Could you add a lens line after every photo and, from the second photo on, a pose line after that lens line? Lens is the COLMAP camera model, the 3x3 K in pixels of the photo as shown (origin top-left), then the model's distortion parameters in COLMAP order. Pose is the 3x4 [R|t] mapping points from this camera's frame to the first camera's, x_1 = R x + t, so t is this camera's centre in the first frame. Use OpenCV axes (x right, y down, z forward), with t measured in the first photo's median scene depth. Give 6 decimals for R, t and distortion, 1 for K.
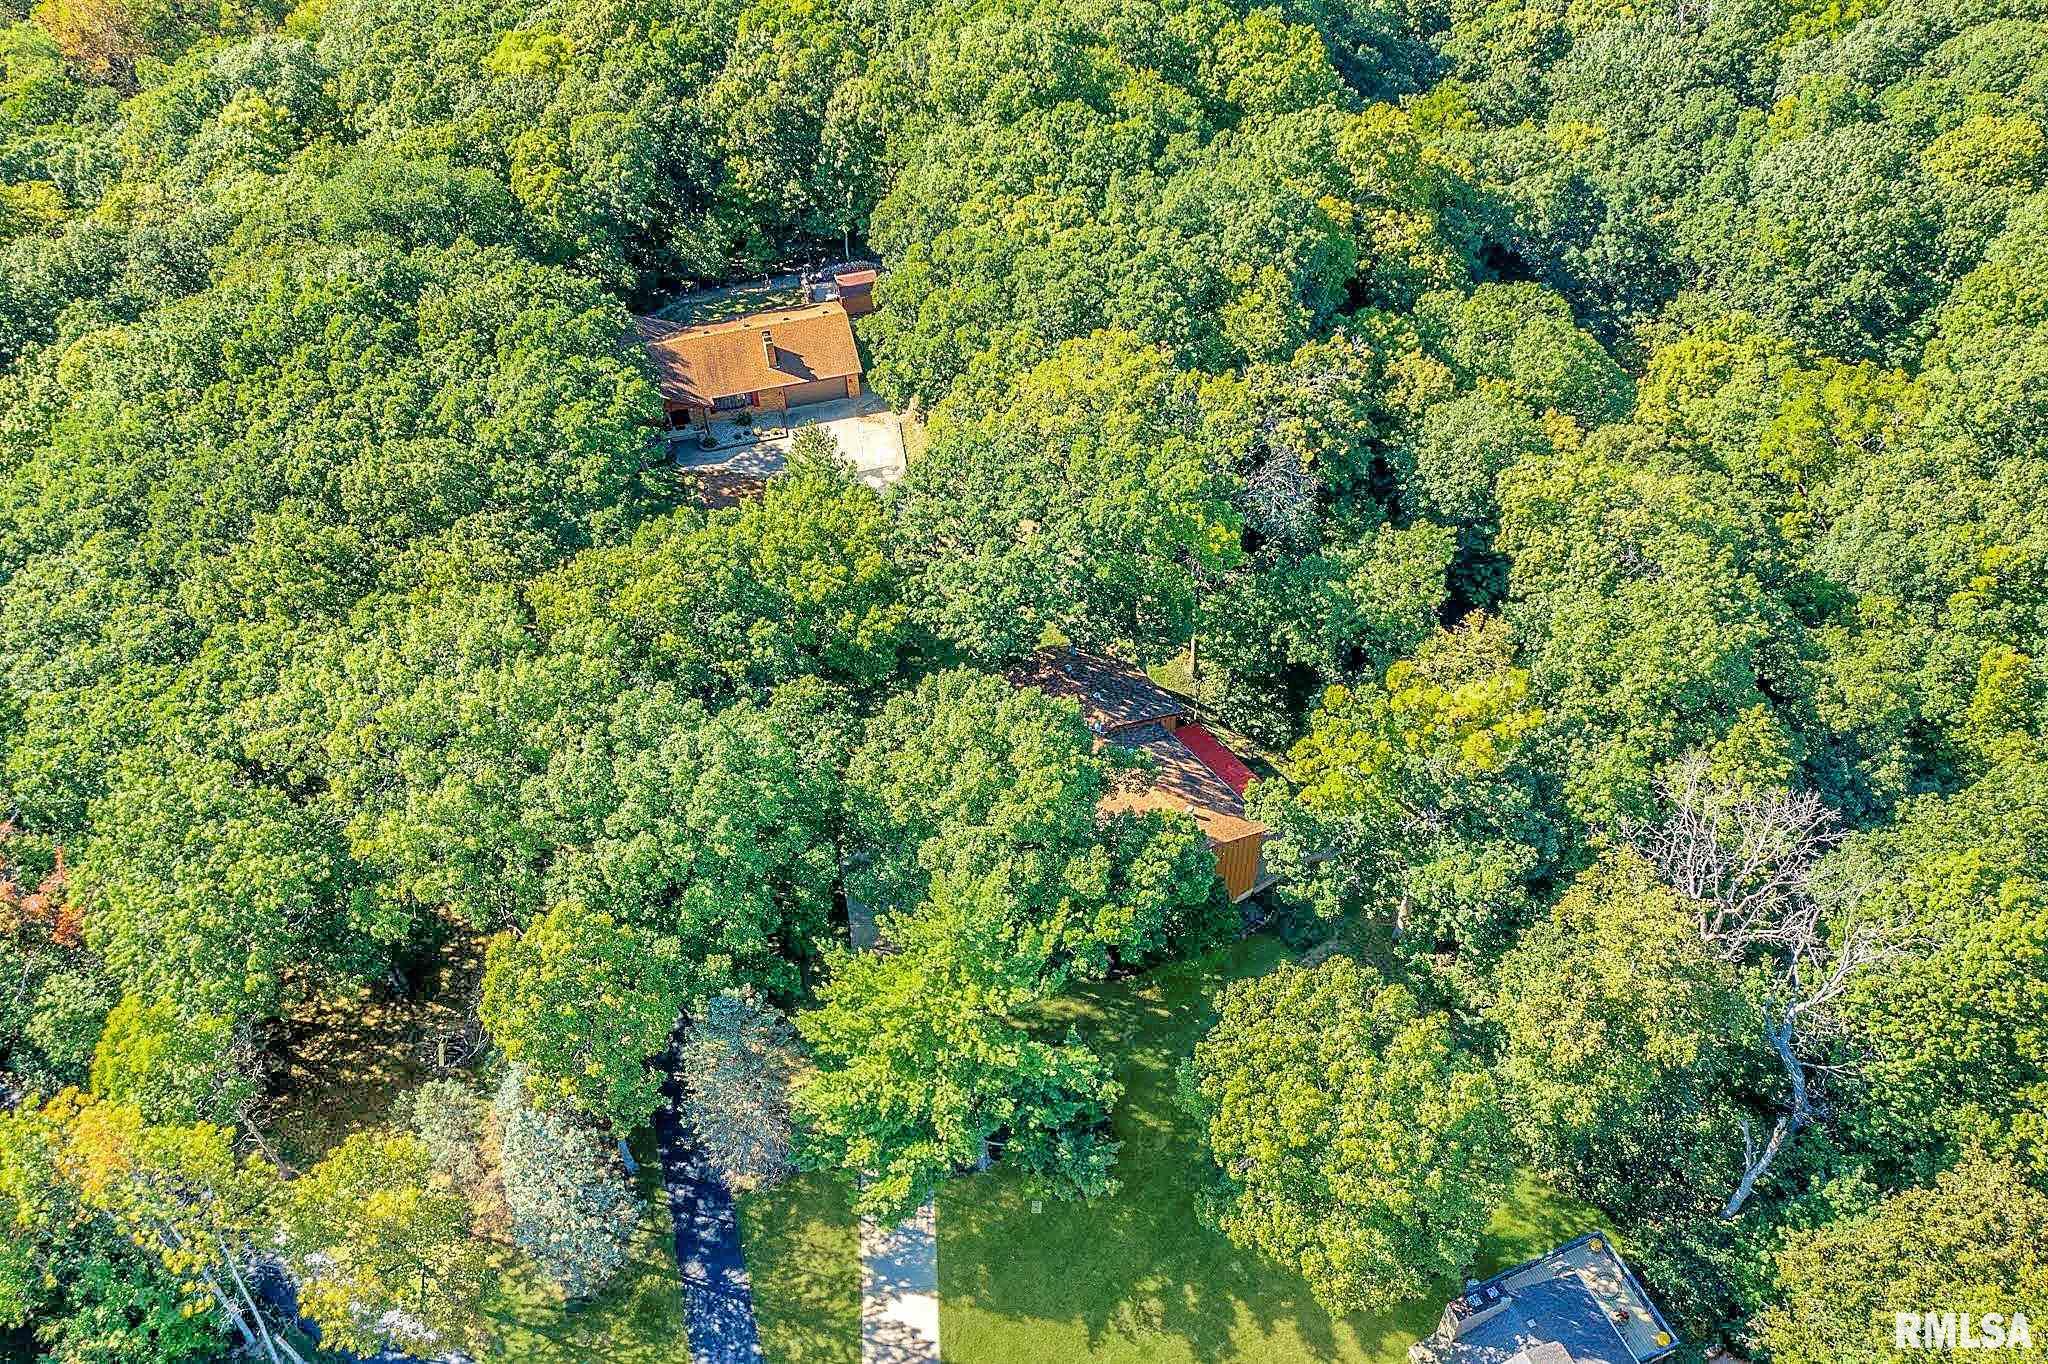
lens RADIAL K [[1703.3, 0, 1024.0], [0, 1703.3, 682.0], [0, 0, 1]] dist [0.004763, 0.004515]
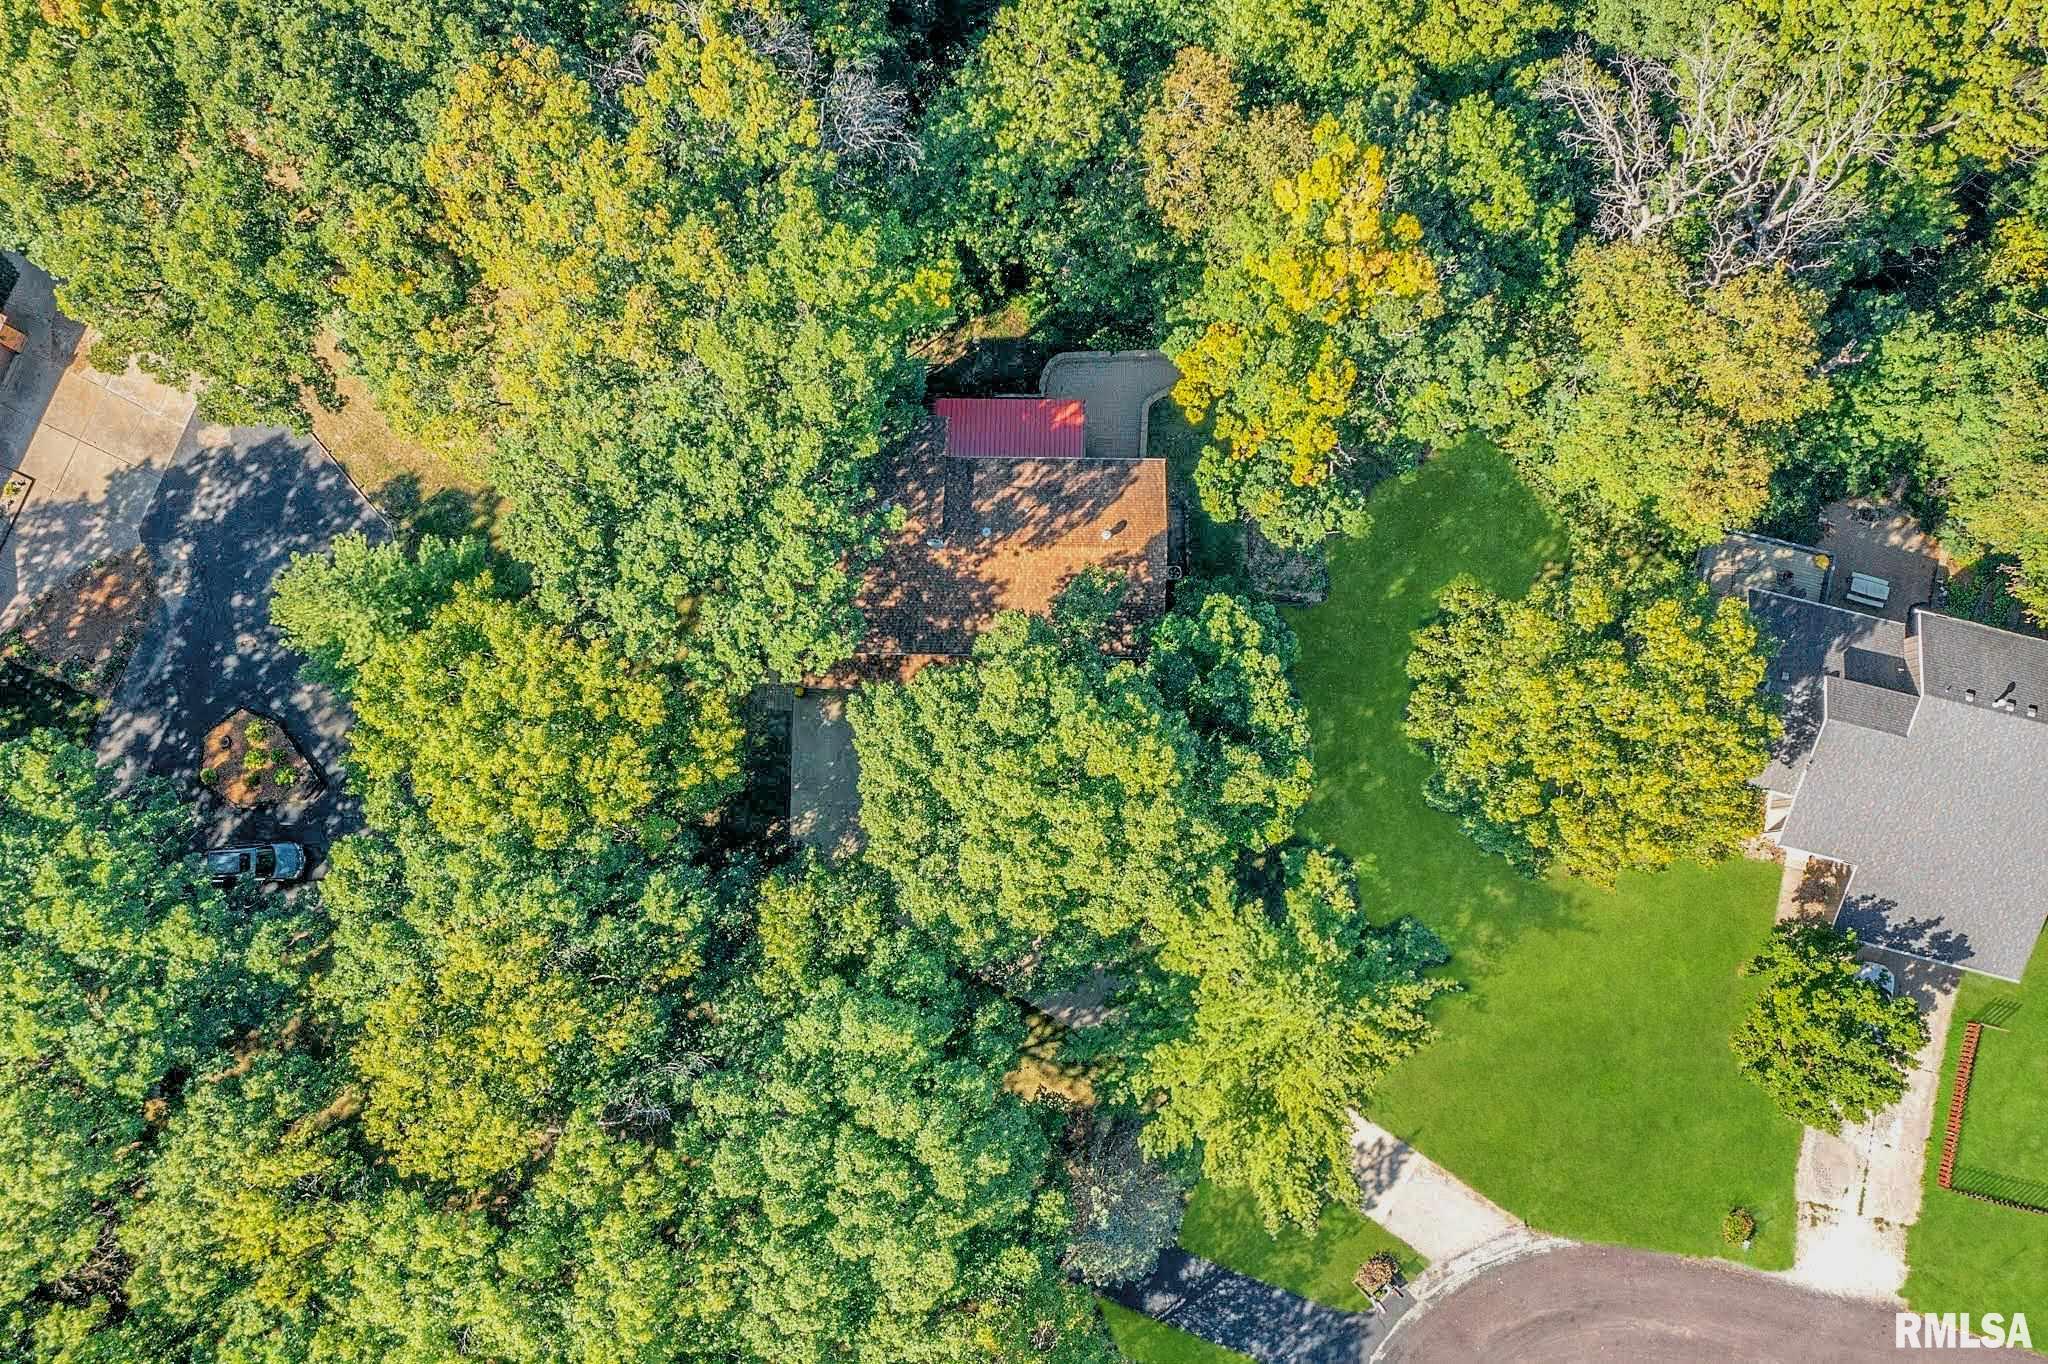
lens RADIAL K [[1703.3, 0, 1024.0], [0, 1703.3, 682.0], [0, 0, 1]] dist [0.004763, 0.004515]
pose [[0.599789, -0.791588, 0.116792, -0.073511], [0.567479, 0.523723, 0.635360, -0.425137], [-0.564110, -0.314805, 0.763333, 0.407260]]
